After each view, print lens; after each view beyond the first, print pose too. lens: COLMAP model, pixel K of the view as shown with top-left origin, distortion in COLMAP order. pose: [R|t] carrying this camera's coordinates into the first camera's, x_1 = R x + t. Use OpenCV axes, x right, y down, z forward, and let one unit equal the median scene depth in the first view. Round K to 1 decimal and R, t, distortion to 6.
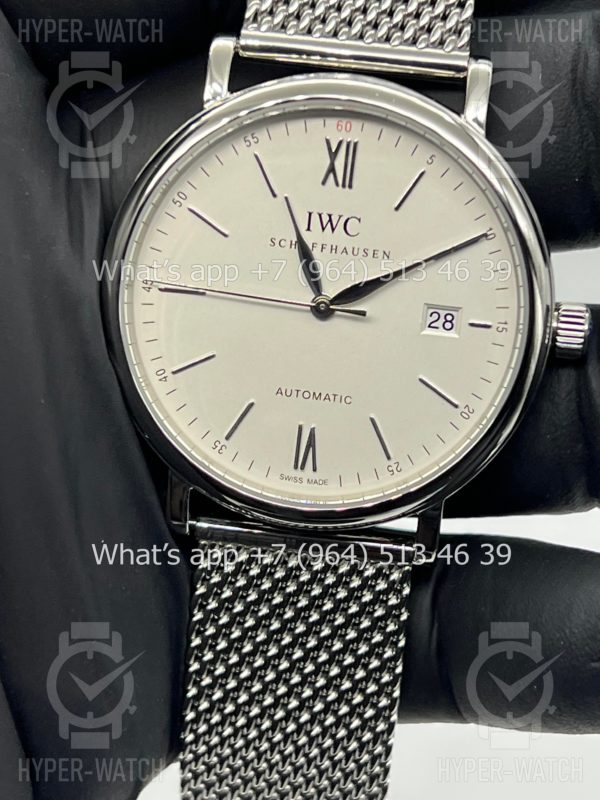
lens RADIAL K [[1789.9, 0, 300.0], [0, 1789.9, 400.0], [0, 0, 1]] dist [0.287917, -0.174195]
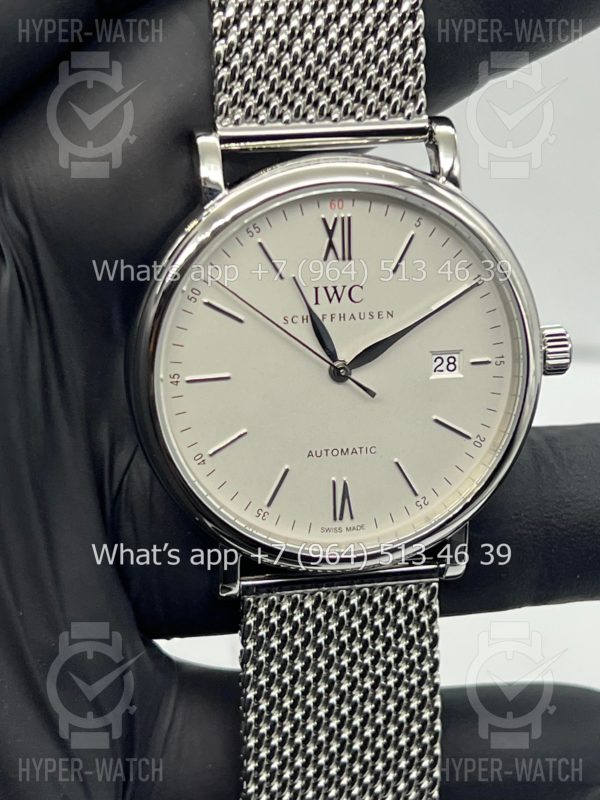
lens RADIAL K [[1789.9, 0, 300.0], [0, 1789.9, 400.0], [0, 0, 1]] dist [0.287917, -0.174195]
pose [[0.955172, -0.184764, 0.231318, -0.262727], [0.163299, 0.980548, 0.108902, -0.156221], [-0.246939, -0.066246, 0.966764, -0.036846]]
